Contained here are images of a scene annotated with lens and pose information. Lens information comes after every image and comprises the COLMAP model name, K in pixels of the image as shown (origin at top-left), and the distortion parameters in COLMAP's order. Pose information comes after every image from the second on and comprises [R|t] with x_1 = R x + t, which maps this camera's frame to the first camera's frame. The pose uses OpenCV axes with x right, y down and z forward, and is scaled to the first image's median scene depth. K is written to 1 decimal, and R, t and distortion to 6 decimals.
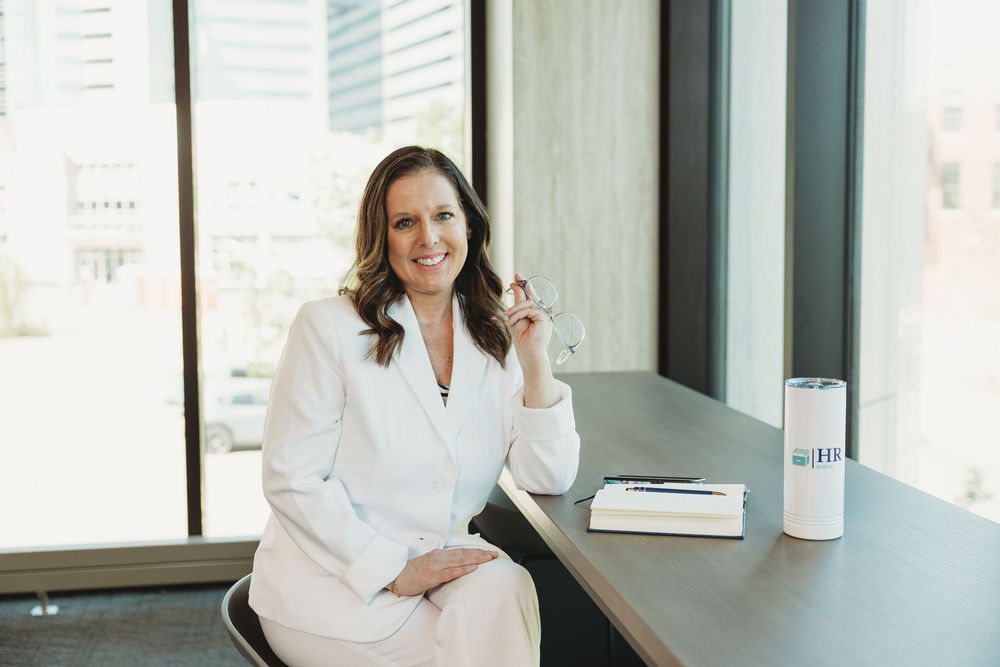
lens RADIAL K [[1213.1, 0, 502.3], [0, 1213.1, 329.0], [0, 0, 1]] dist [0.012132, 0.000000]
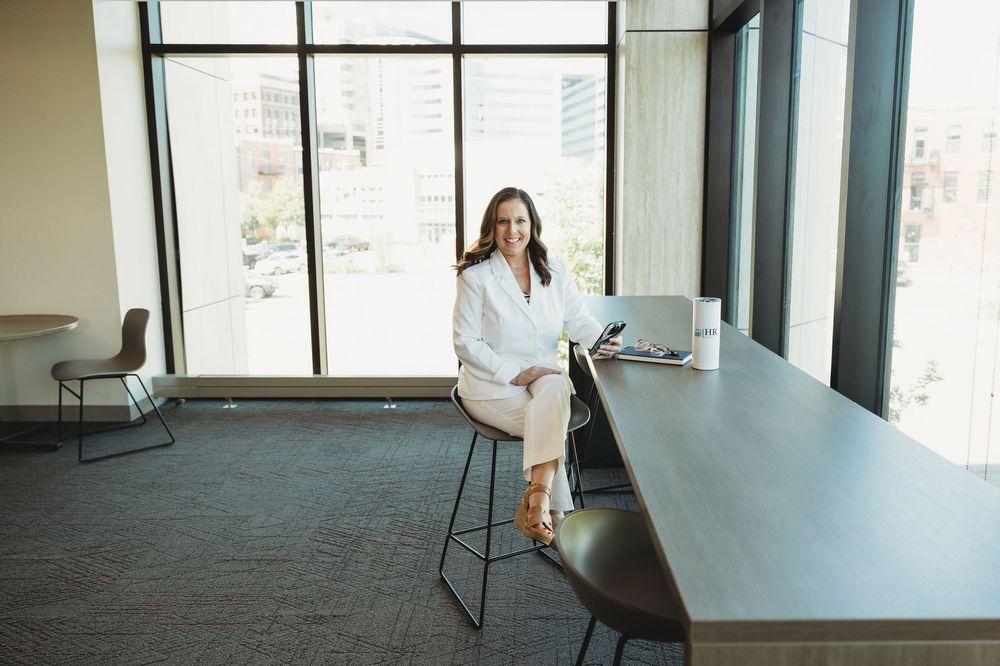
lens RADIAL K [[710.8, 0, 541.4], [0, 710.8, 308.9], [0, 0, 1]] dist [0.014190, 0.000222]
pose [[0.985767, 0.026870, -0.165959, 0.070816], [-0.018251, 0.998415, 0.053242, -0.000877], [0.167126, -0.049455, 0.984694, -0.130502]]
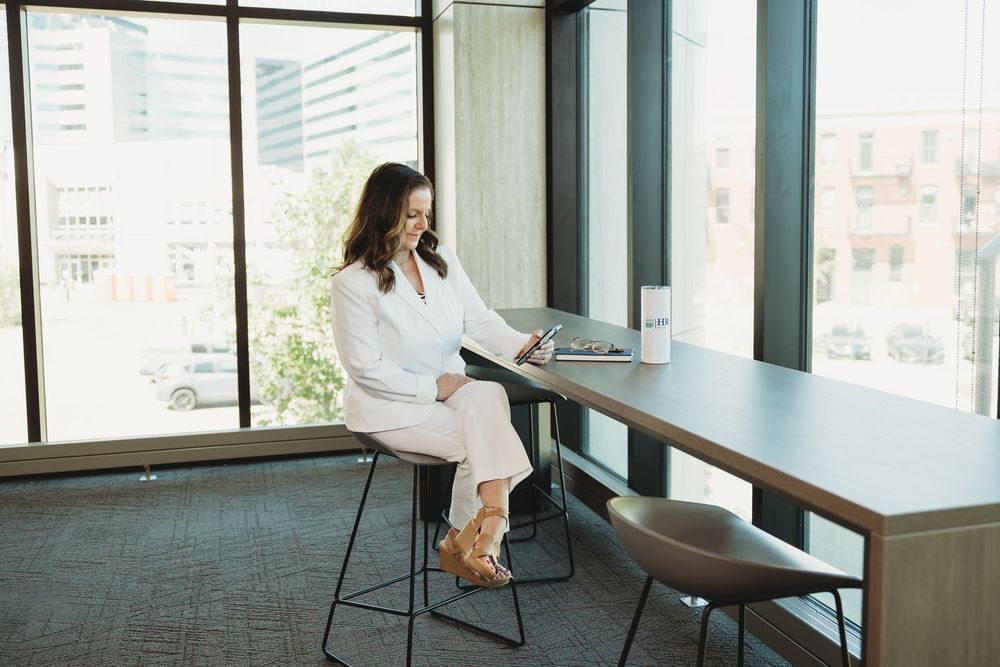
lens RADIAL K [[915.6, 0, 515.9], [0, 915.6, 301.6], [0, 0, 1]] dist [-0.000524, -0.000539]
pose [[0.991611, -0.013472, 0.128552, -0.068728], [0.015095, 0.999818, -0.011661, 0.033324], [-0.128371, 0.013504, 0.991634, -0.195959]]
